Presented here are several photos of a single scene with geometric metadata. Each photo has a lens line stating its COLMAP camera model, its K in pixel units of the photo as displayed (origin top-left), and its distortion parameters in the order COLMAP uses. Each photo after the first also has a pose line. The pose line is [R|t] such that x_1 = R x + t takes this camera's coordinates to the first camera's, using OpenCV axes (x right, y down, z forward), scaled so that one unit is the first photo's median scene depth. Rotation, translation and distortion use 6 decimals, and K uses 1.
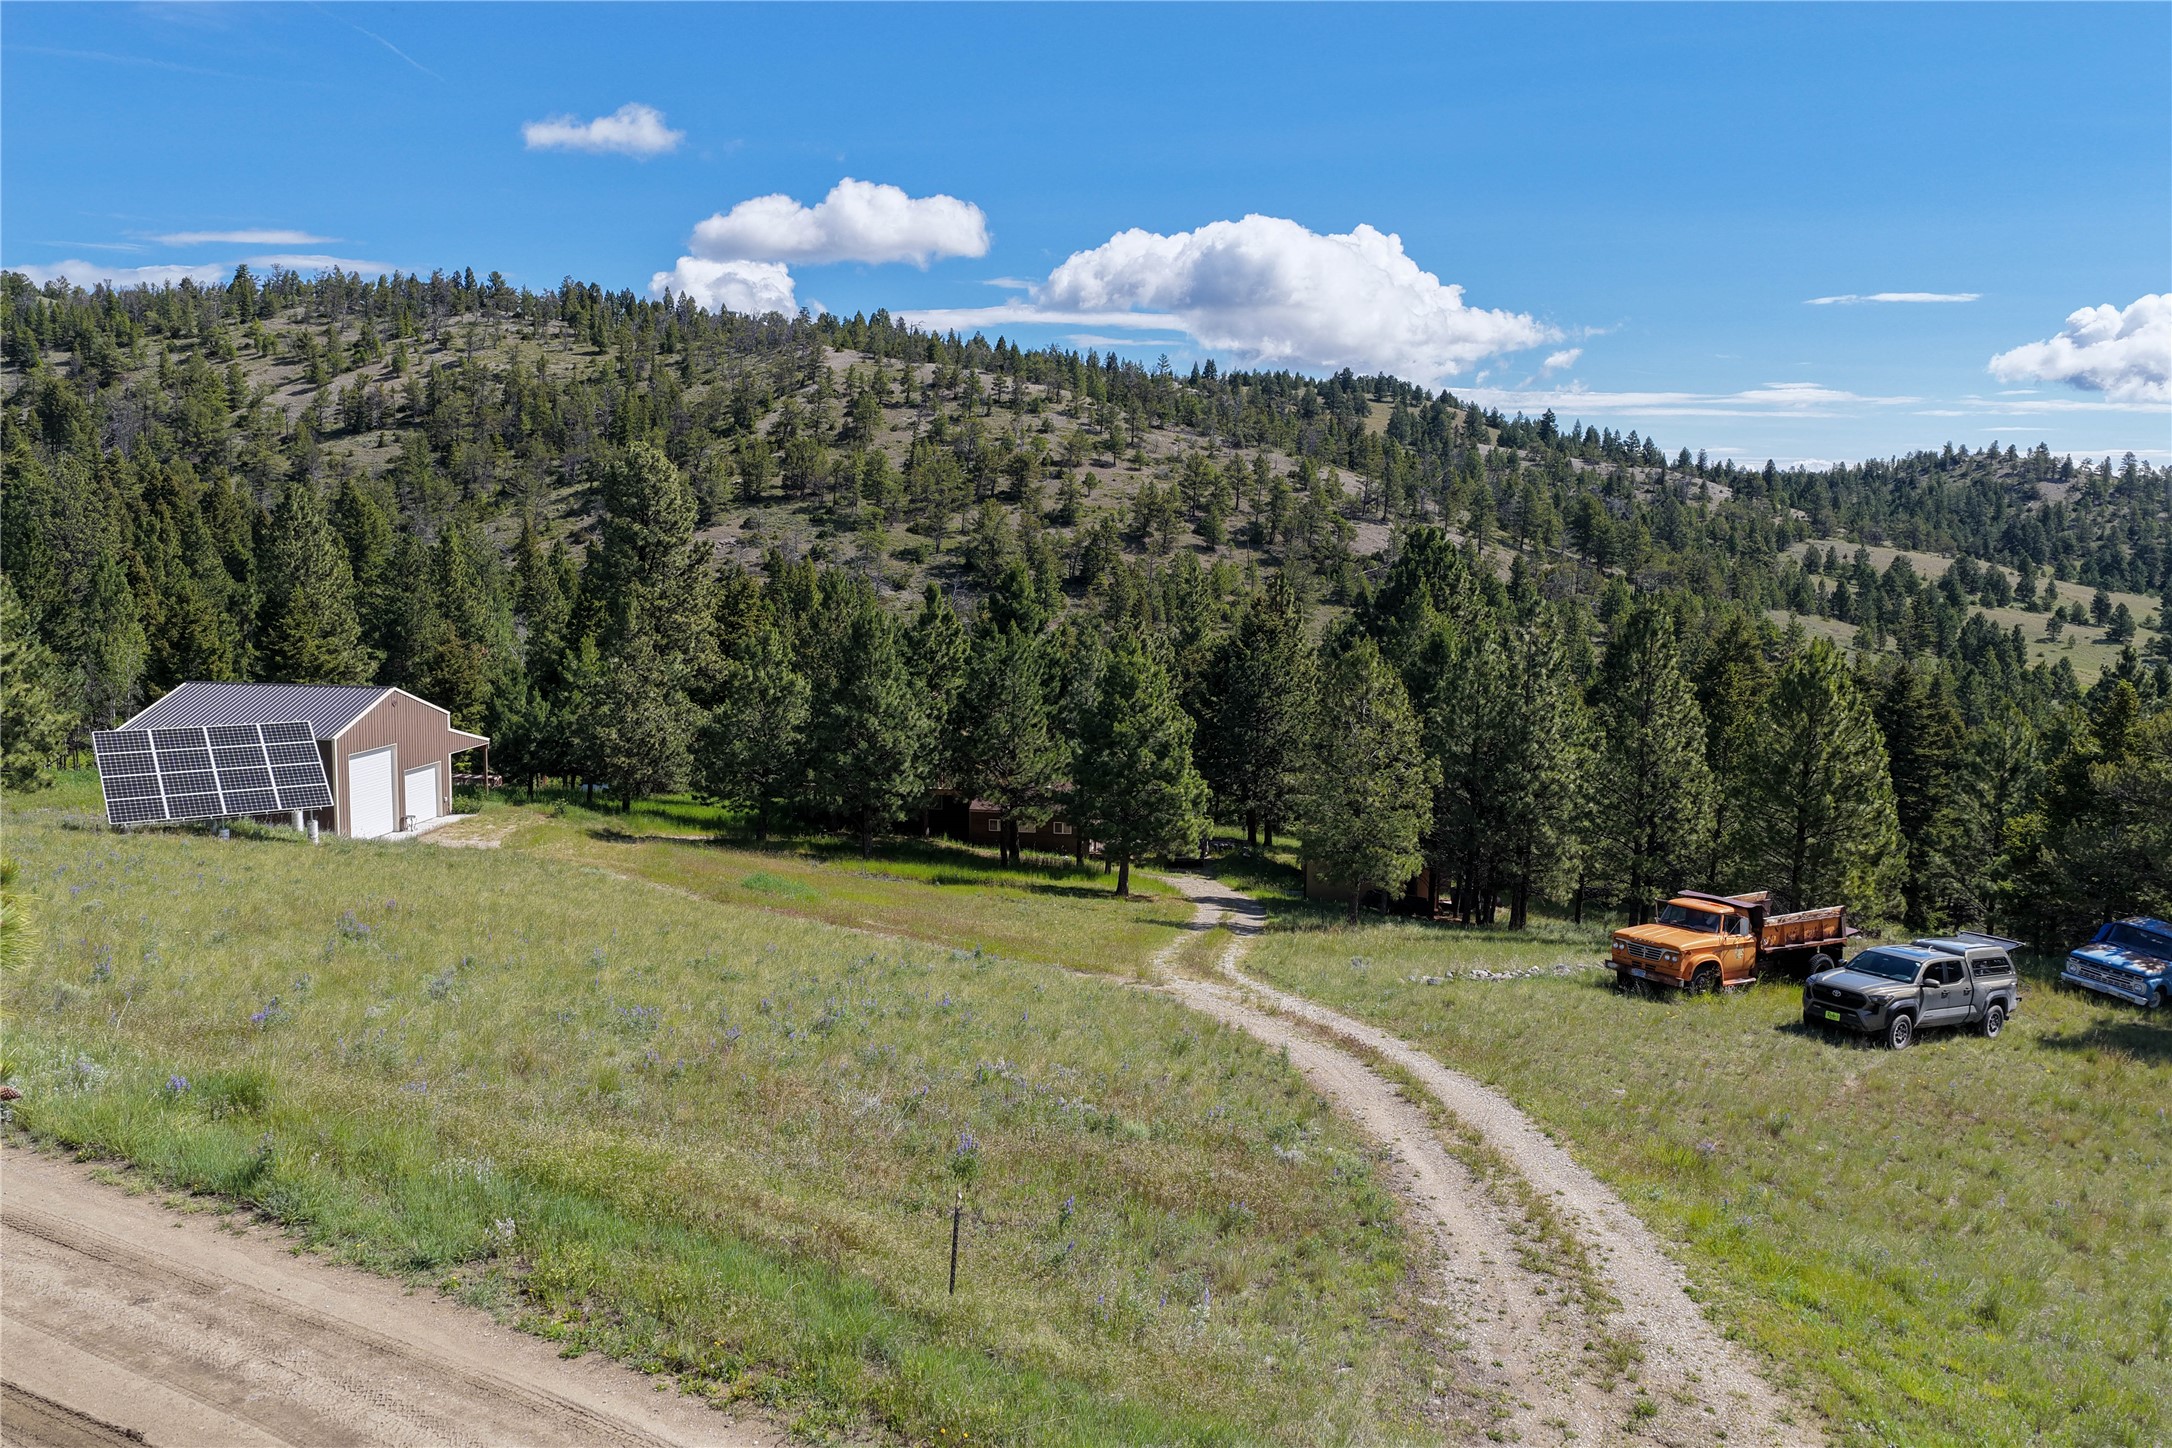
lens RADIAL K [[1803.3, 0, 1096.9], [0, 1803.3, 730.7], [0, 0, 1]] dist [-0.013885, 0.048254]
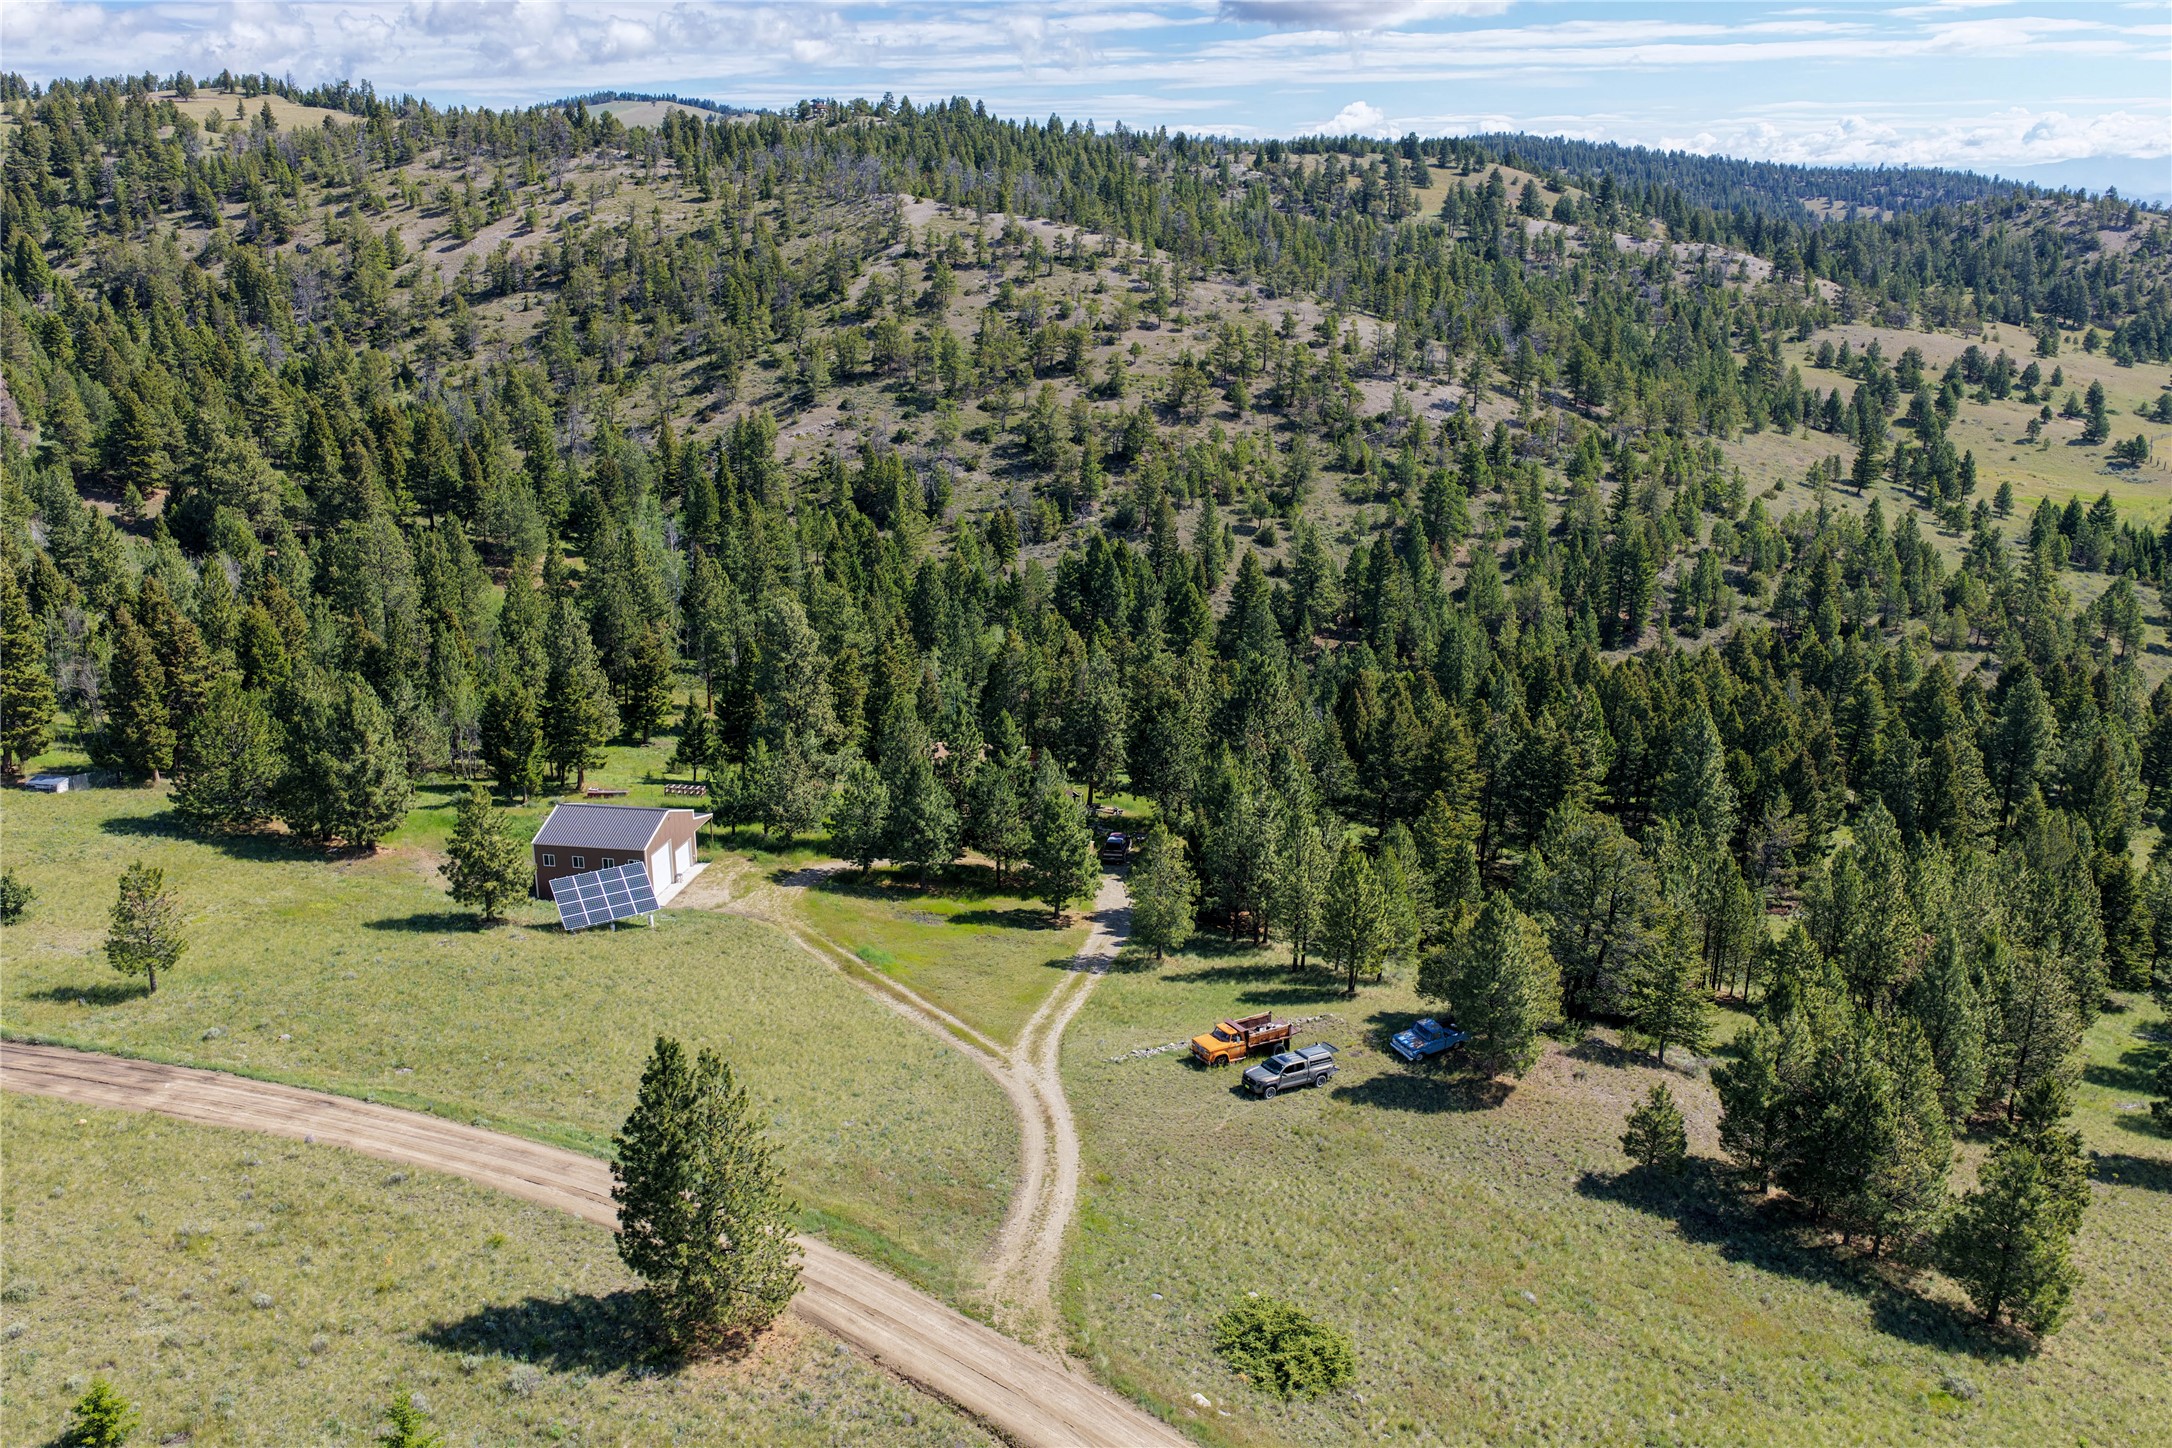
lens RADIAL K [[1803.3, 0, 1096.9], [0, 1803.3, 730.7], [0, 0, 1]] dist [-0.013885, 0.048254]
pose [[0.998369, -0.003453, -0.056993, 0.032224], [0.013084, 0.985444, 0.169498, -0.082476], [0.055578, -0.169967, 0.983881, -0.159602]]
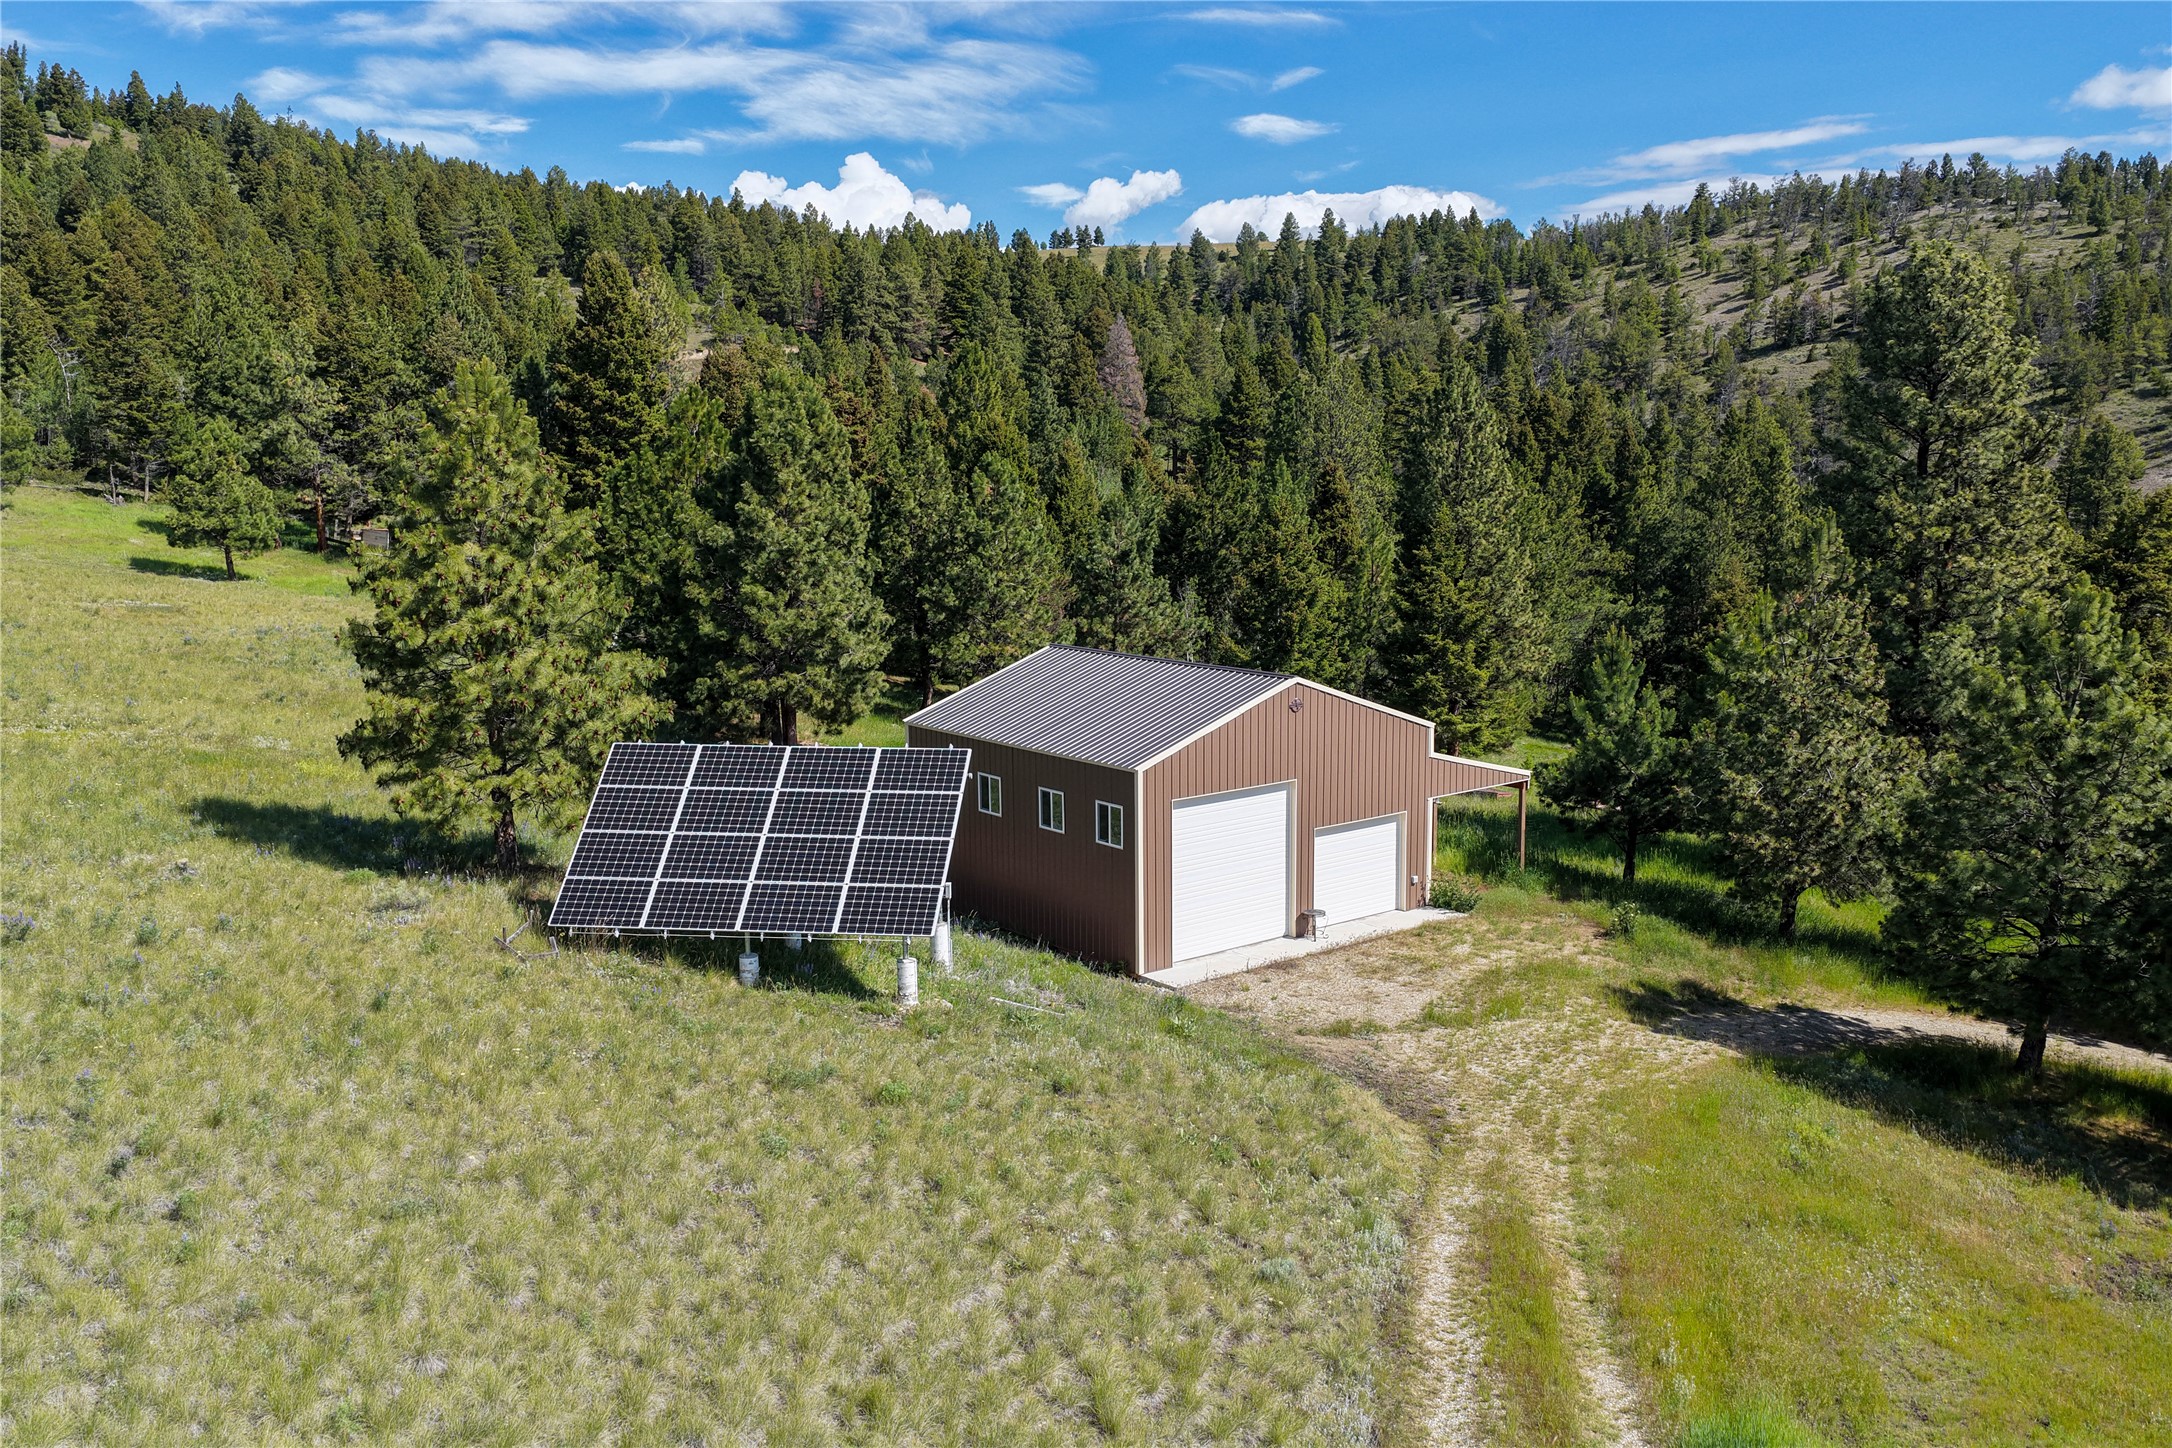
lens RADIAL K [[1803.3, 0, 1096.9], [0, 1803.3, 730.7], [0, 0, 1]] dist [-0.013885, 0.048254]
pose [[0.712587, 0.089694, -0.695827, -0.010414], [-0.064890, 0.995969, 0.061930, -0.007444], [0.698577, 0.001022, 0.715534, 0.112064]]
